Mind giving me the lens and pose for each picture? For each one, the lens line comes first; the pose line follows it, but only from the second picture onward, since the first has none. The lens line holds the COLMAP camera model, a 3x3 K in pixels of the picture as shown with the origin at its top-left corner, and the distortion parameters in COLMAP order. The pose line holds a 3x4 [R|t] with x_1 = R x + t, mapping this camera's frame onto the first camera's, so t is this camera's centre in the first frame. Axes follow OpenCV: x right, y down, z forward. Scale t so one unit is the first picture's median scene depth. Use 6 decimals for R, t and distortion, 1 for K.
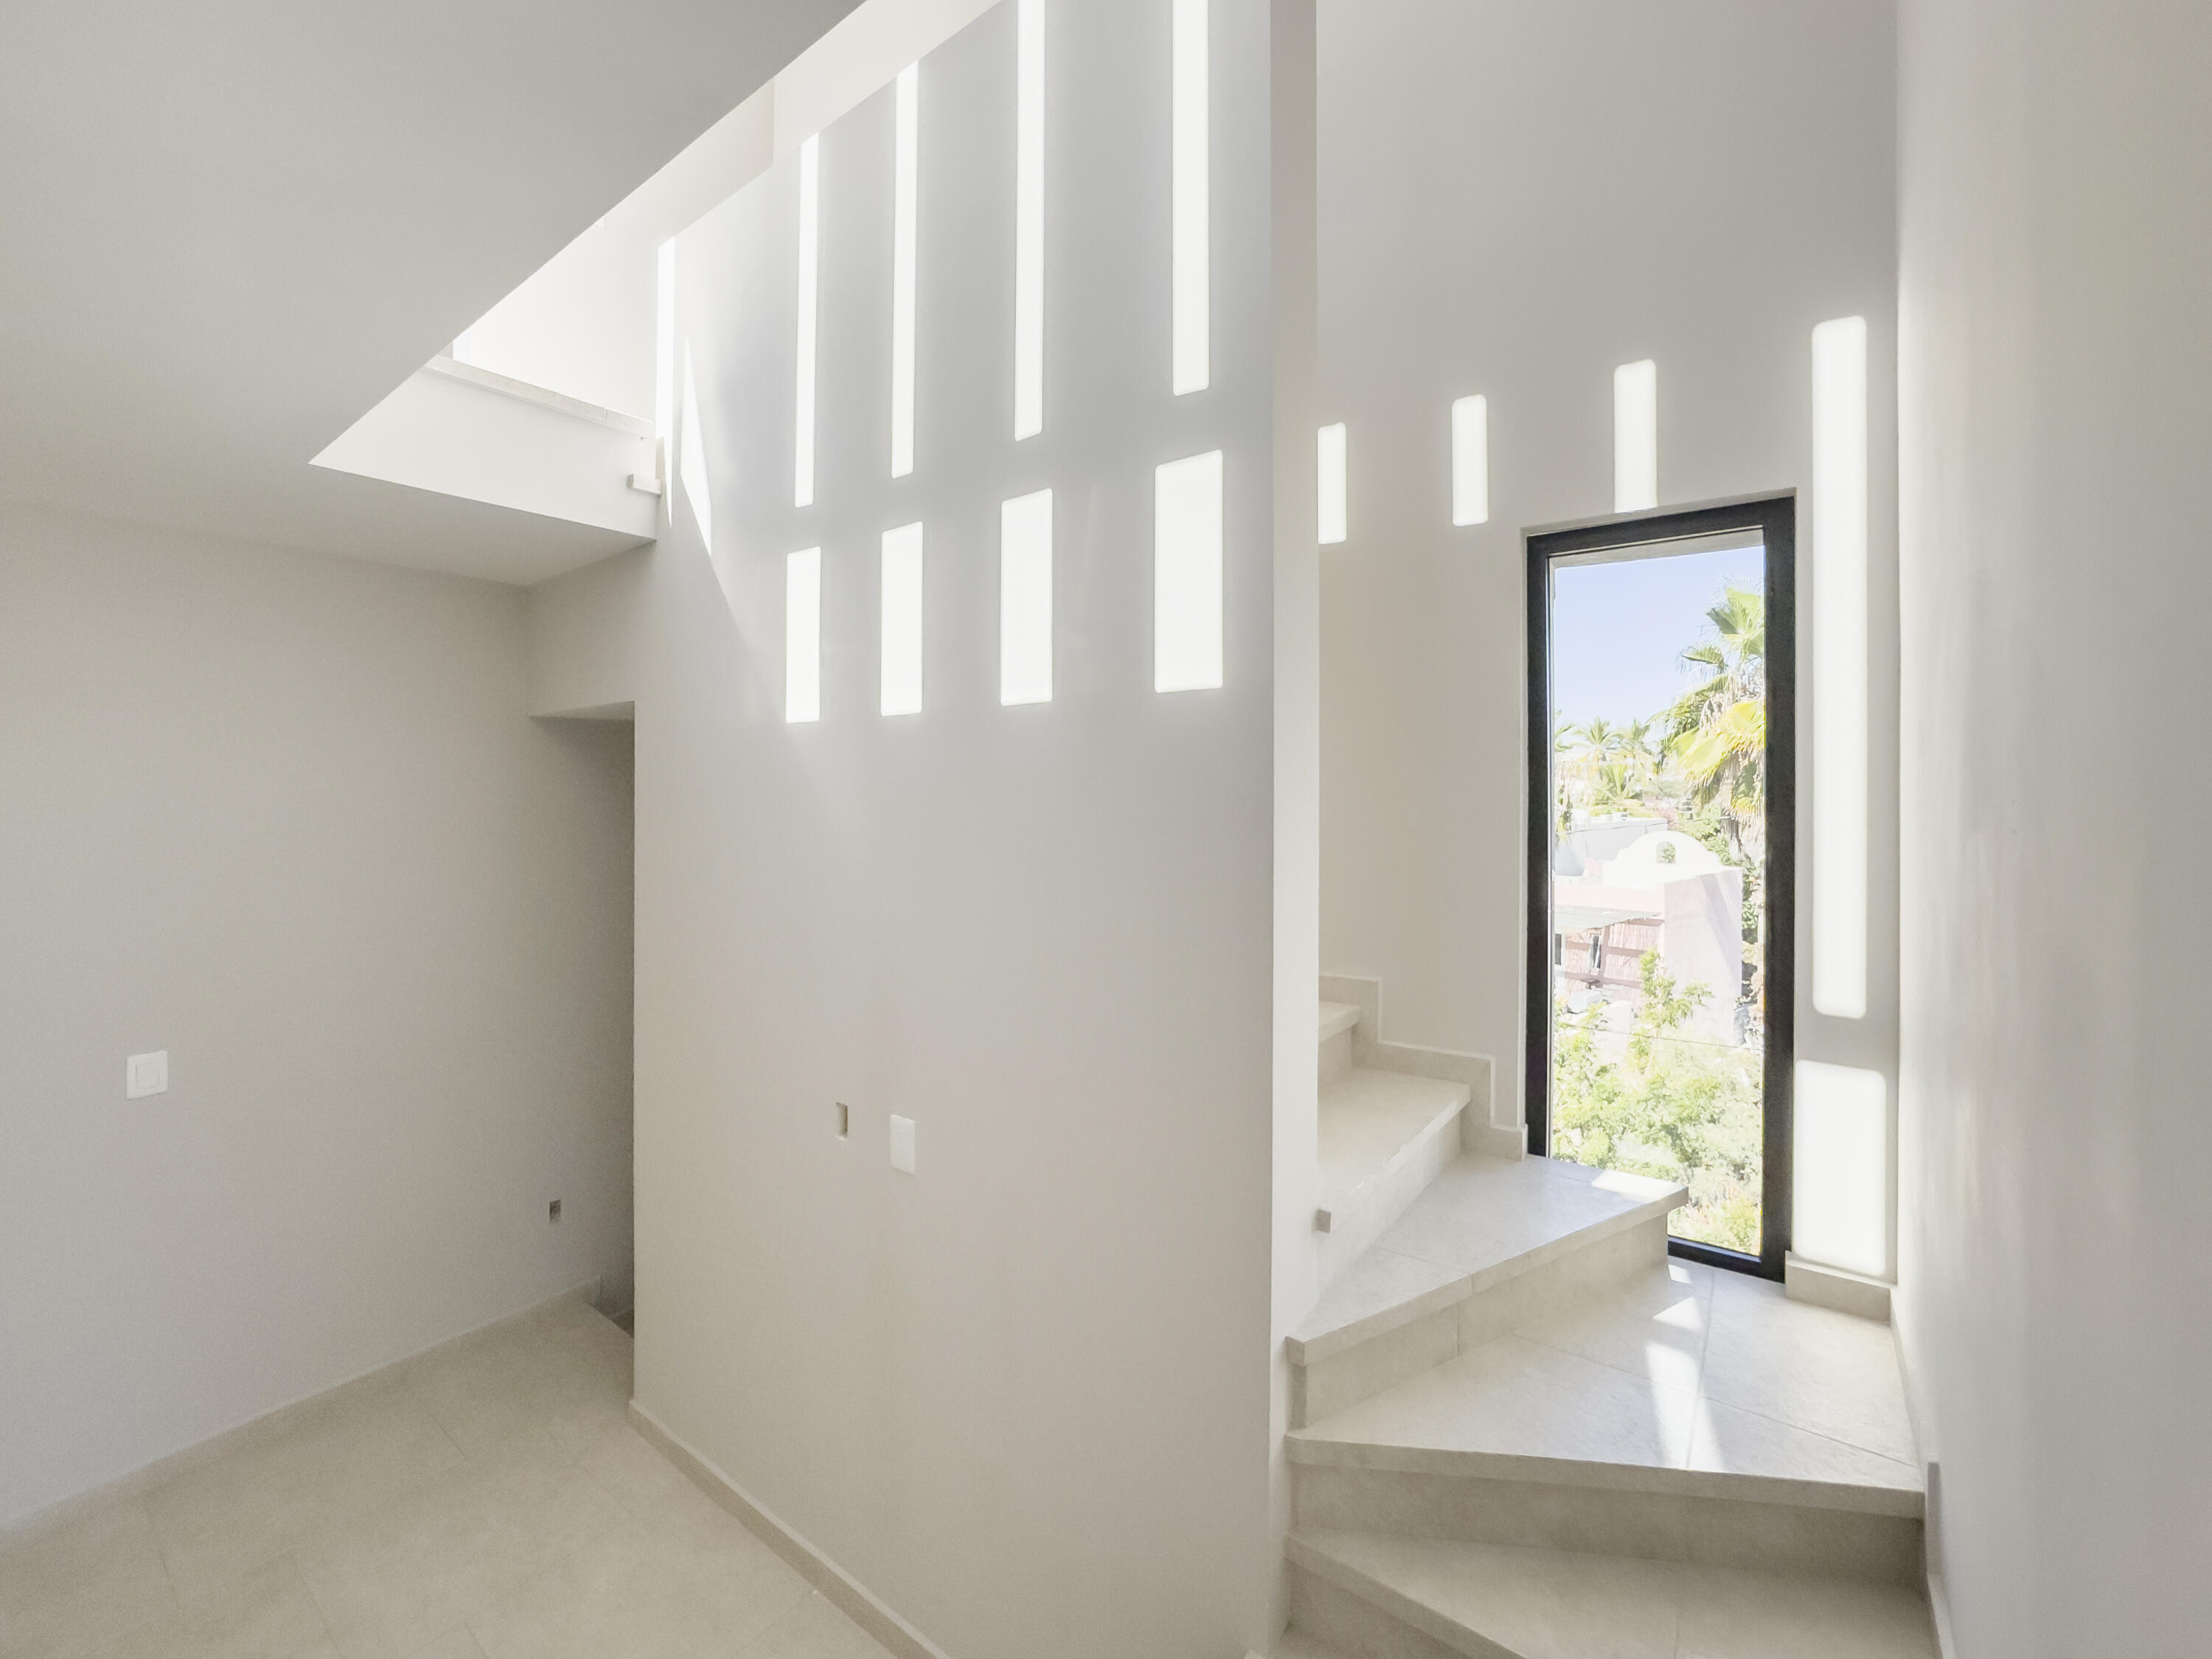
lens RADIAL K [[897.3, 0, 1108.1], [0, 897.3, 790.6], [0, 0, 1]] dist [-0.025076, 0.008945]
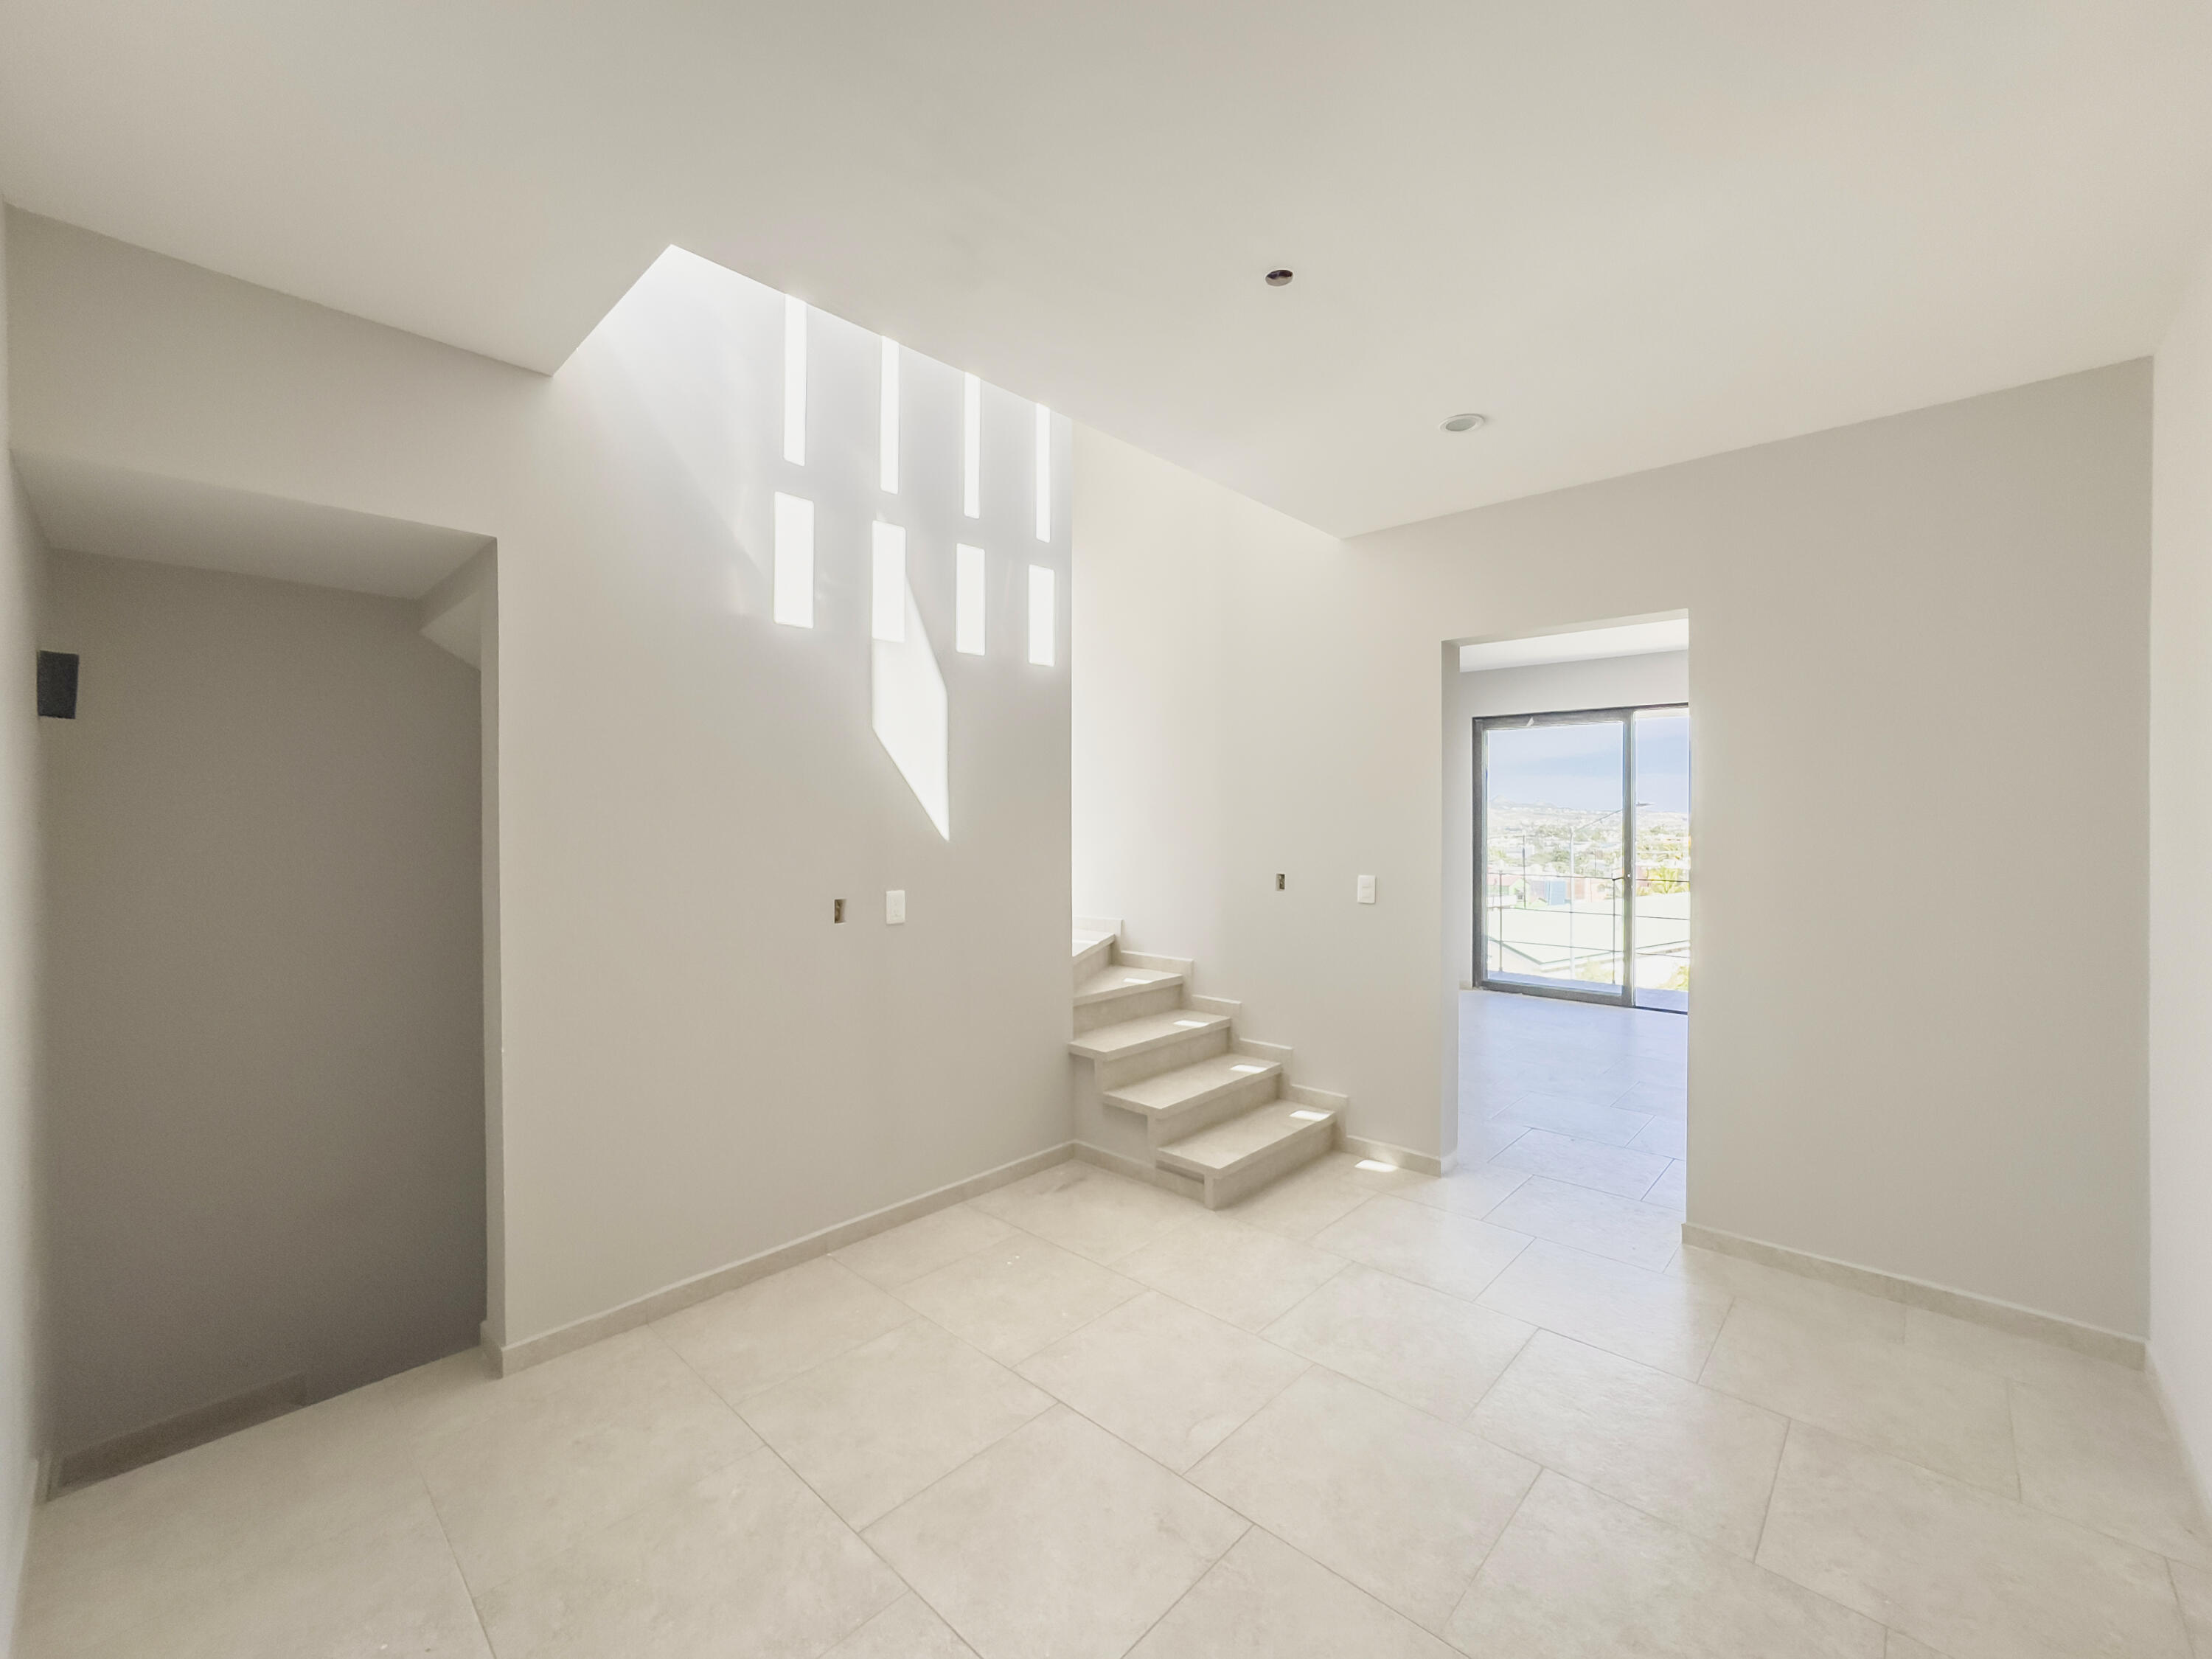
lens RADIAL K [[889.2, 0, 1099.3], [0, 889.2, 817.1], [0, 0, 1]] dist [-0.031432, 0.007849]
pose [[0.135877, -0.002418, 0.990723, -1.546754], [-0.004106, 0.999987, 0.003003, 0.197699], [-0.990717, -0.004476, 0.135865, 0.363709]]
